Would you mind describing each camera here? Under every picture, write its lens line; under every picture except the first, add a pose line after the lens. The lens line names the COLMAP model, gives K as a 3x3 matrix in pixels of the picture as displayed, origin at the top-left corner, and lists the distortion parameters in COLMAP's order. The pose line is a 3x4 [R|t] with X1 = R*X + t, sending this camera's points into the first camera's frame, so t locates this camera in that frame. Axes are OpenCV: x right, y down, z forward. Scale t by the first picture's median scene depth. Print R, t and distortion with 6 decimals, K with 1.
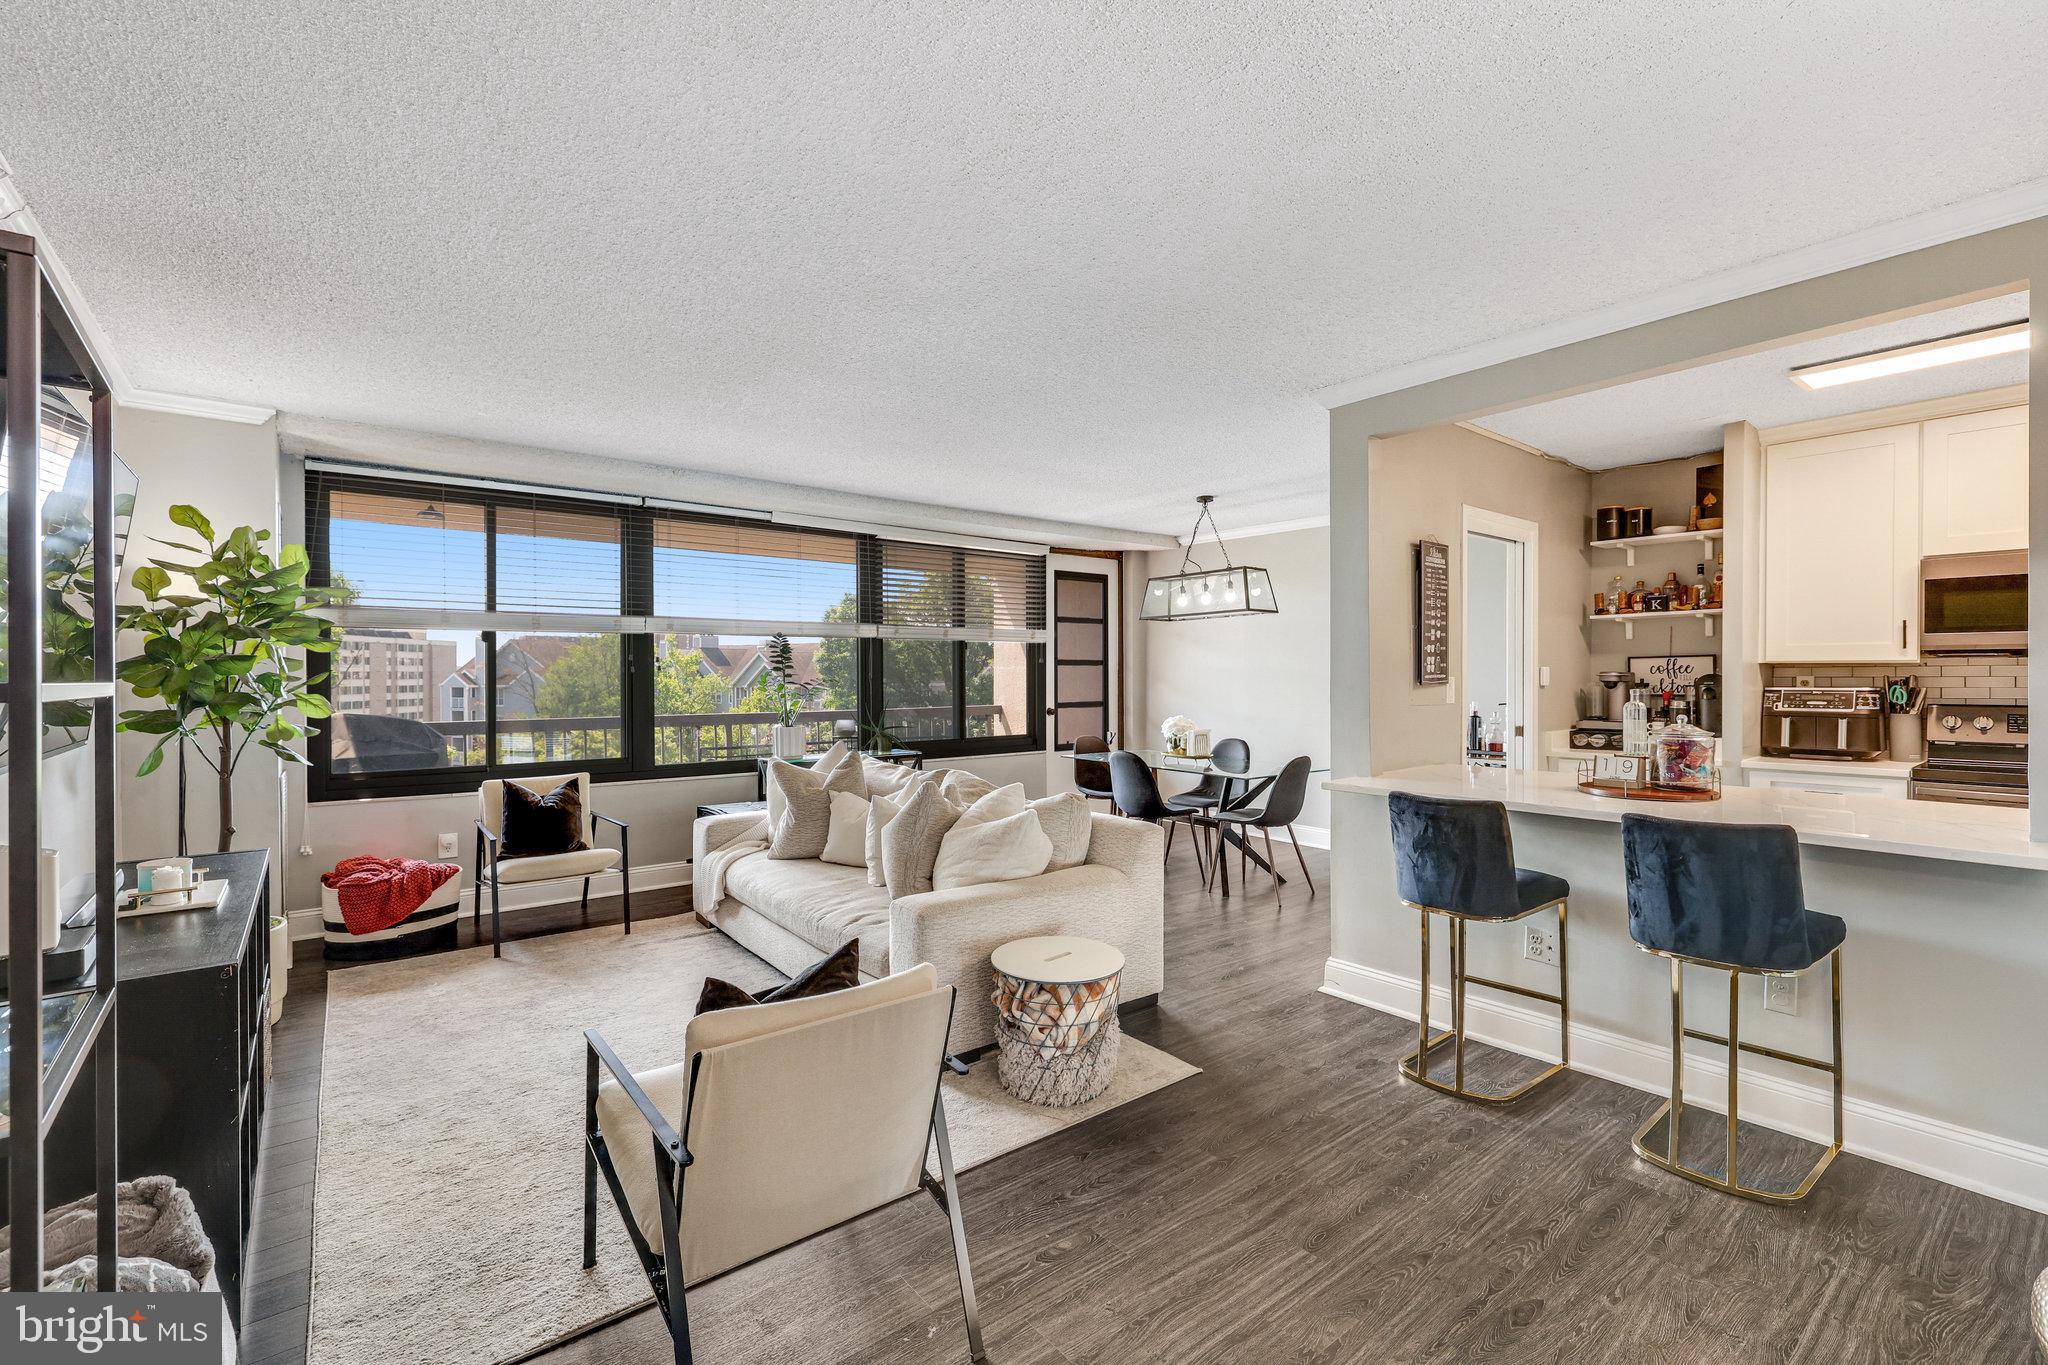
lens RADIAL K [[863.4, 0, 1035.4], [0, 863.4, 679.3], [0, 0, 1]] dist [0.002269, -0.001023]
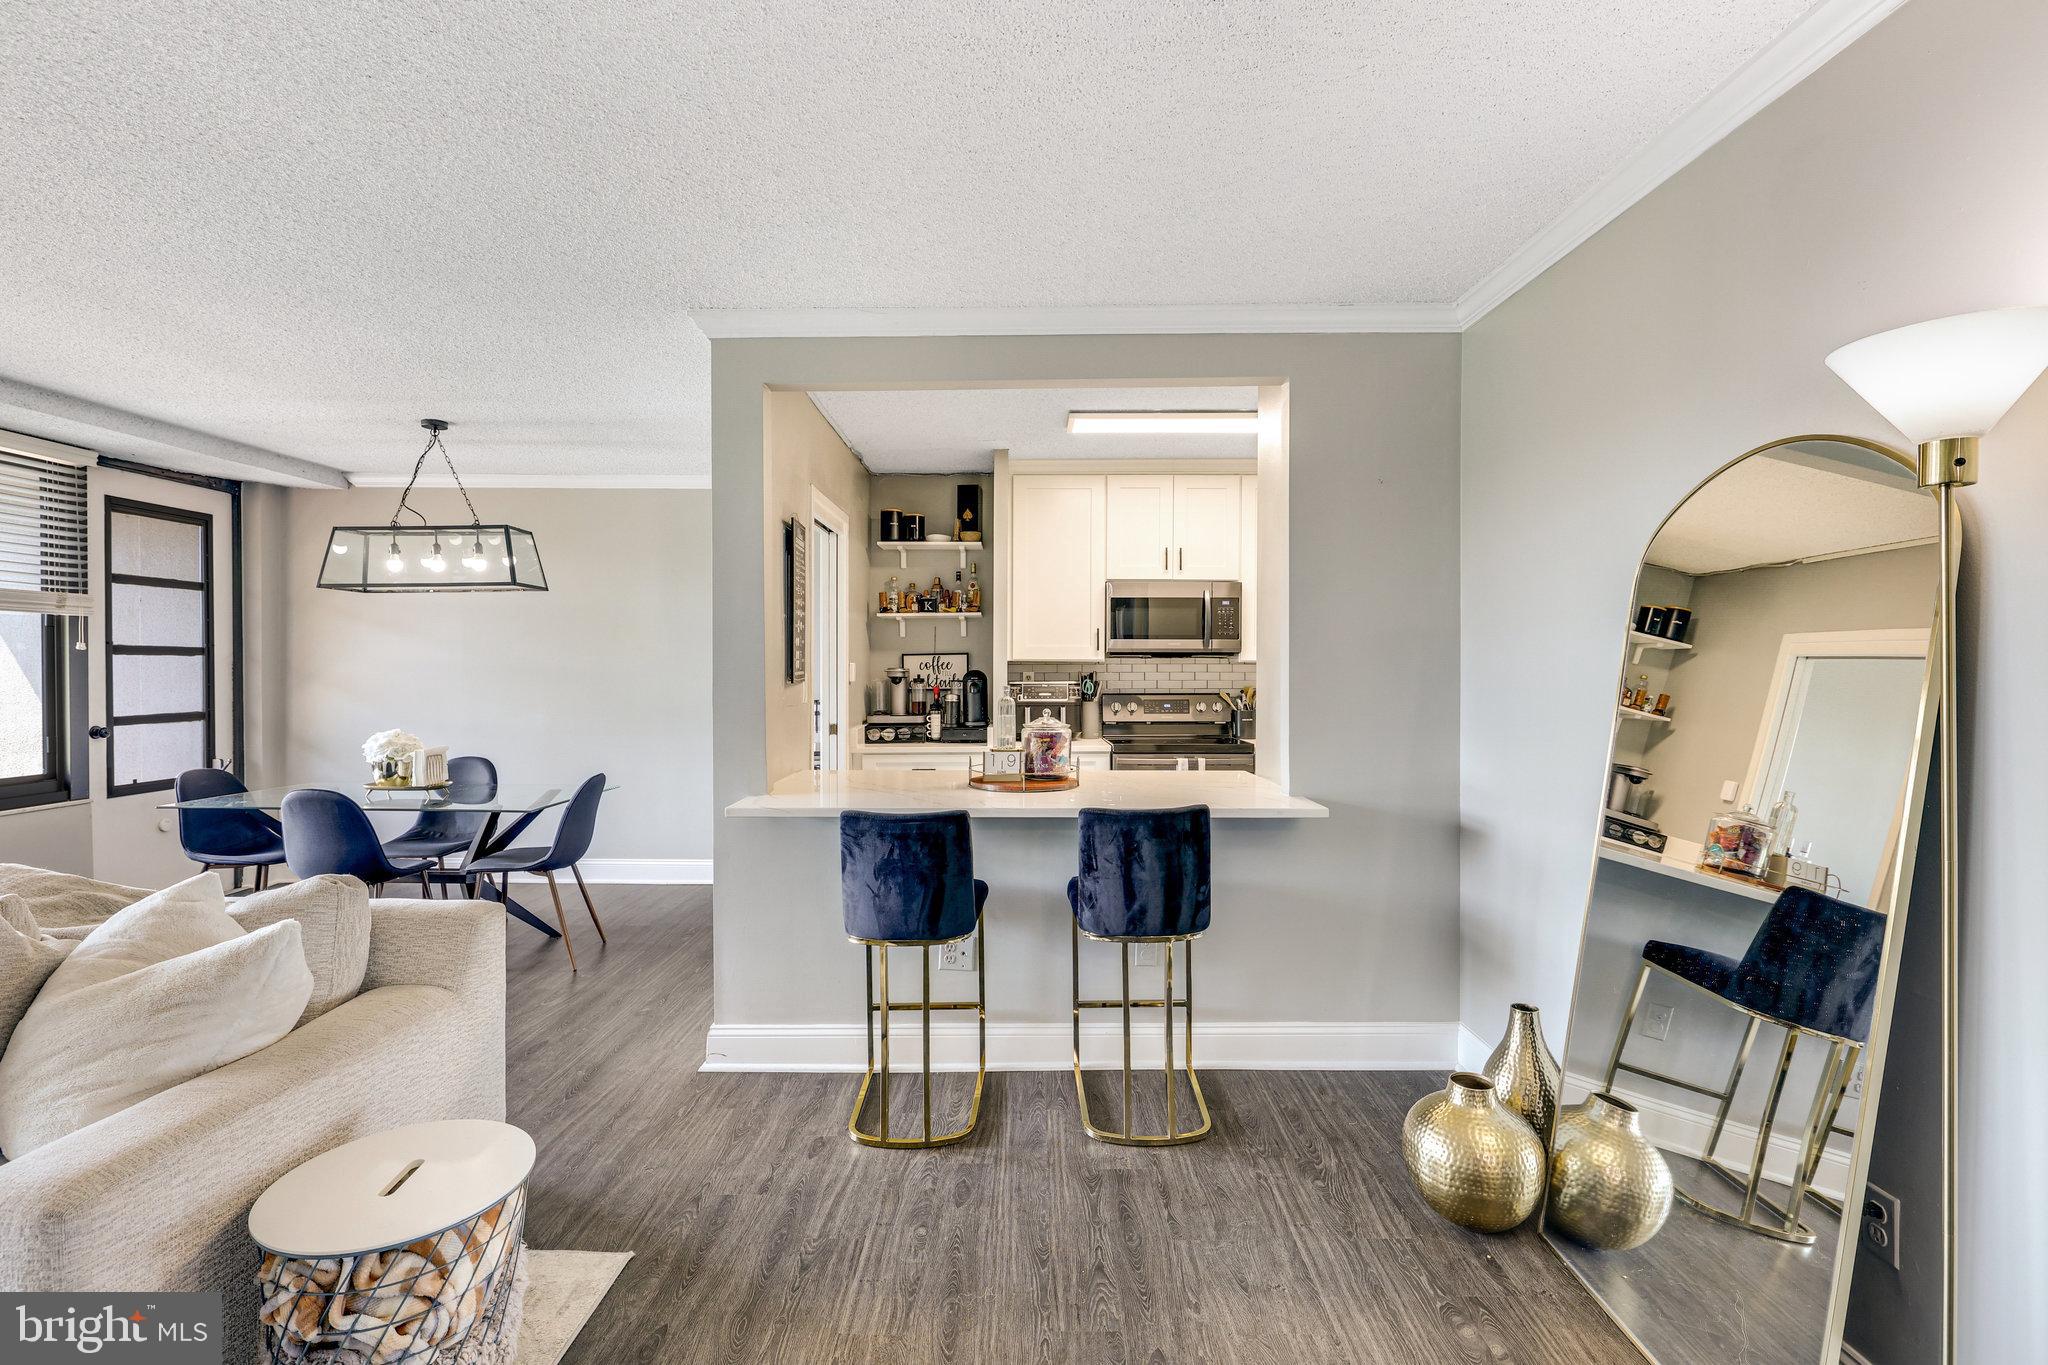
lens RADIAL K [[923.0, 0, 1008.3], [0, 923.0, 676.3], [0, 0, 1]] dist [-0.003490, 0.000169]
pose [[0.646447, -0.004713, 0.762945, -0.131391], [0.002903, 0.999989, 0.003717, -0.003152], [-0.762954, -0.000188, 0.646453, 0.238730]]
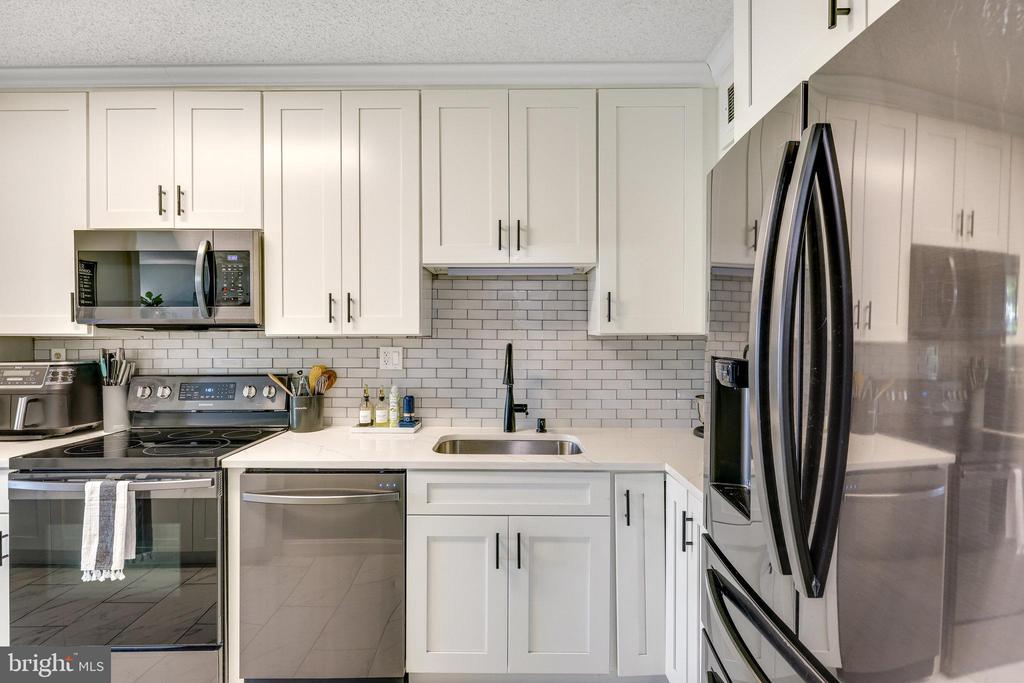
lens RADIAL K [[461.5, 0, 512.6], [0, 461.5, 342.0], [0, 0, 1]] dist [-0.003490, 0.000169]
pose [[0.633453, -0.007332, 0.773746, 0.997712], [0.005288, 0.999973, 0.005146, -0.014196], [-0.773763, 0.000831, 0.633475, 0.317315]]
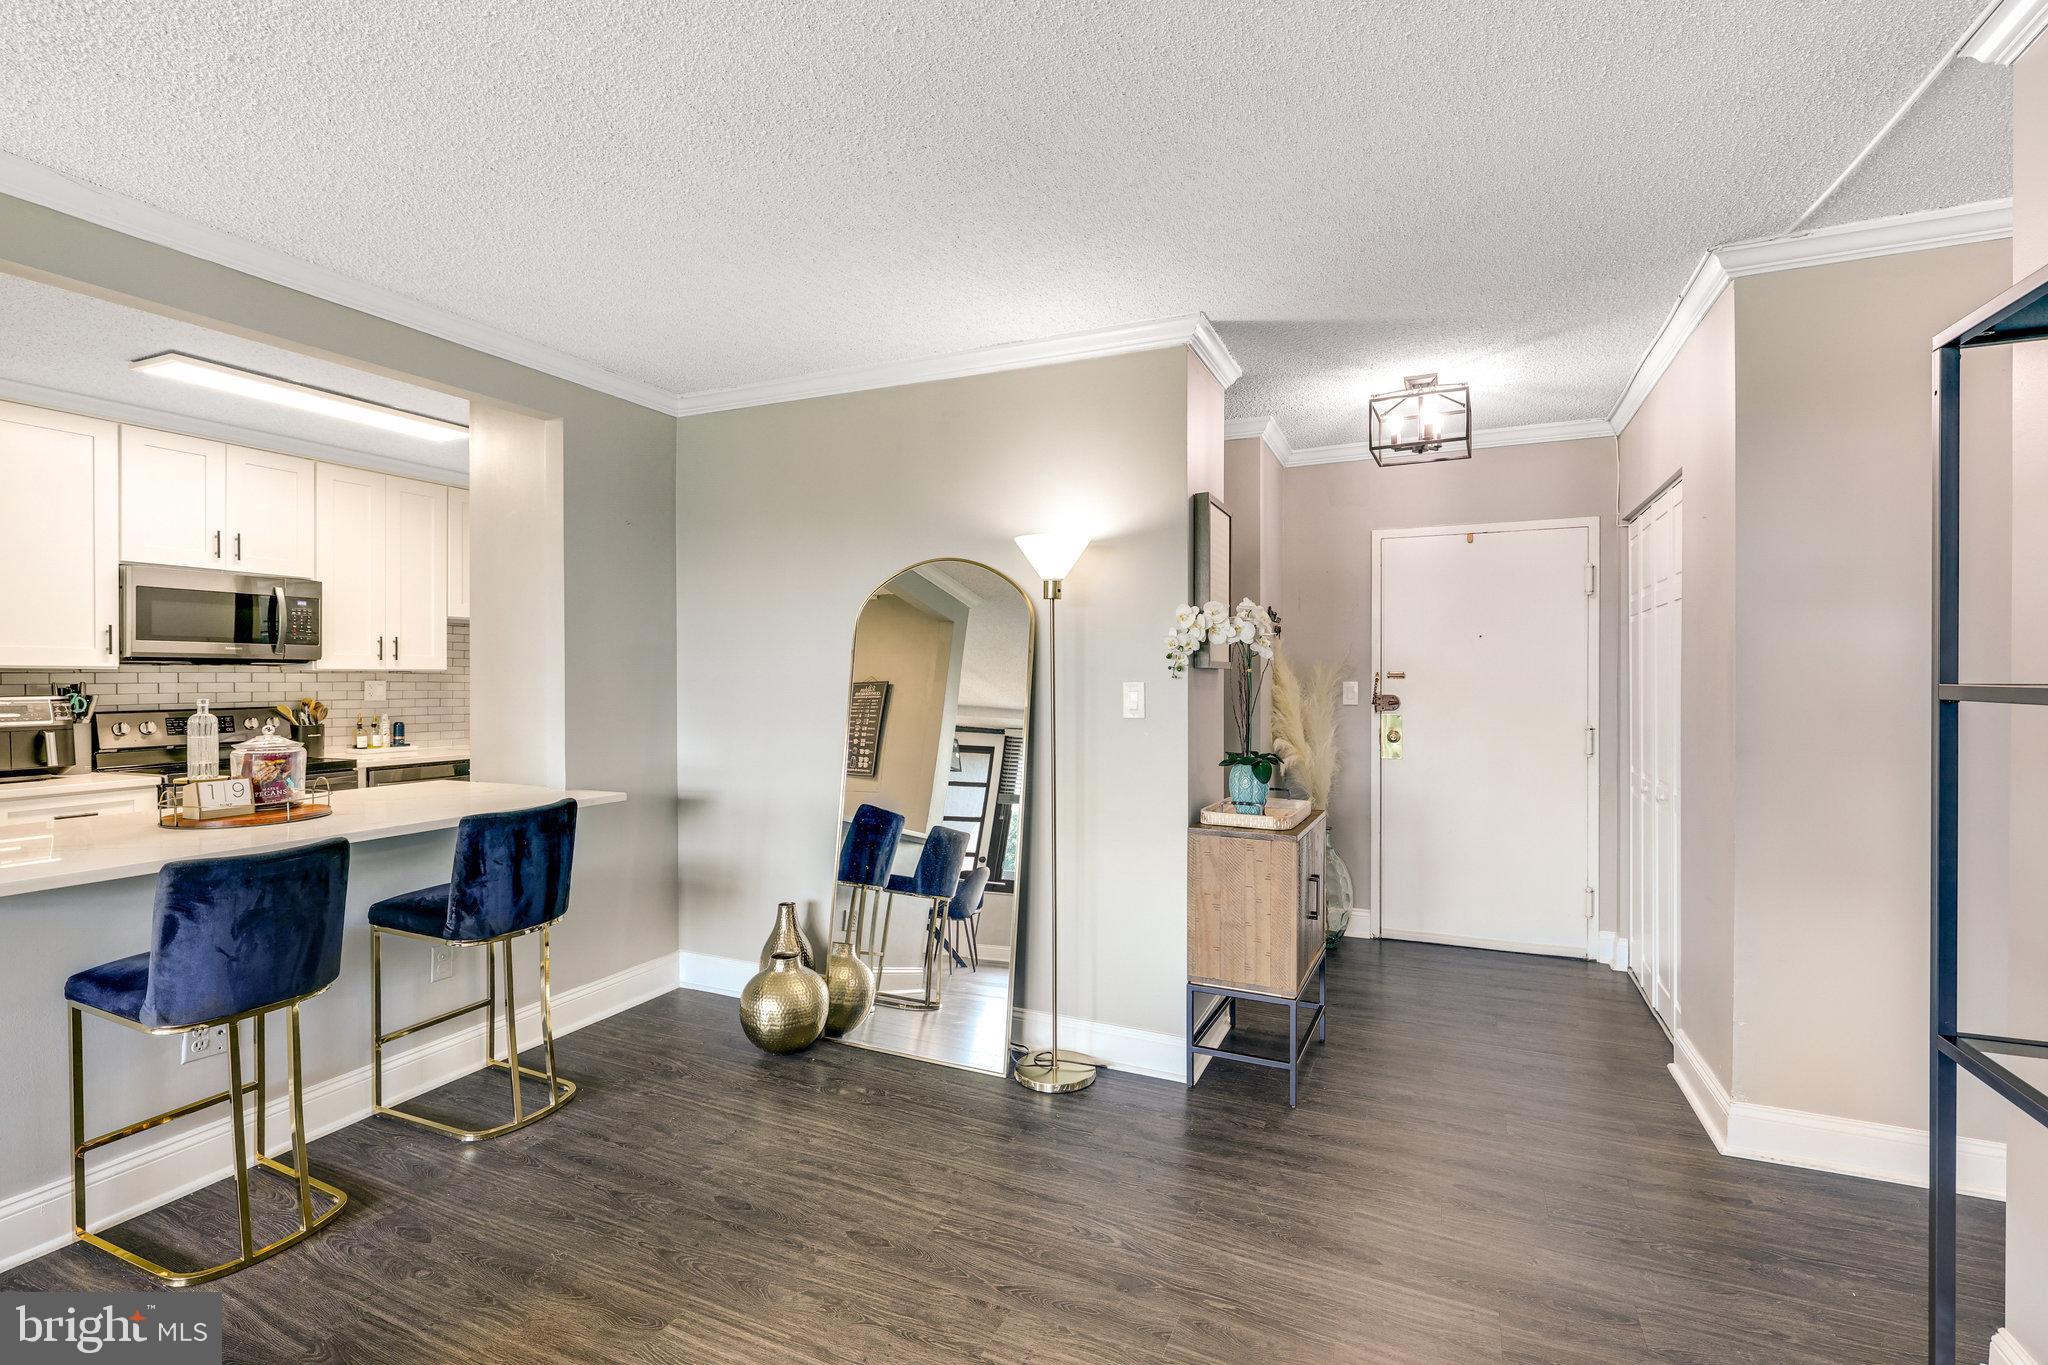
lens RADIAL K [[923.0, 0, 1005.3], [0, 923.0, 676.7], [0, 0, 1]] dist [-0.003490, 0.000169]
pose [[-0.423866, 0.002684, 0.905721, -0.373375], [0.008383, 0.999964, 0.000960, -0.003796], [-0.905686, 0.007999, -0.423873, 0.577943]]
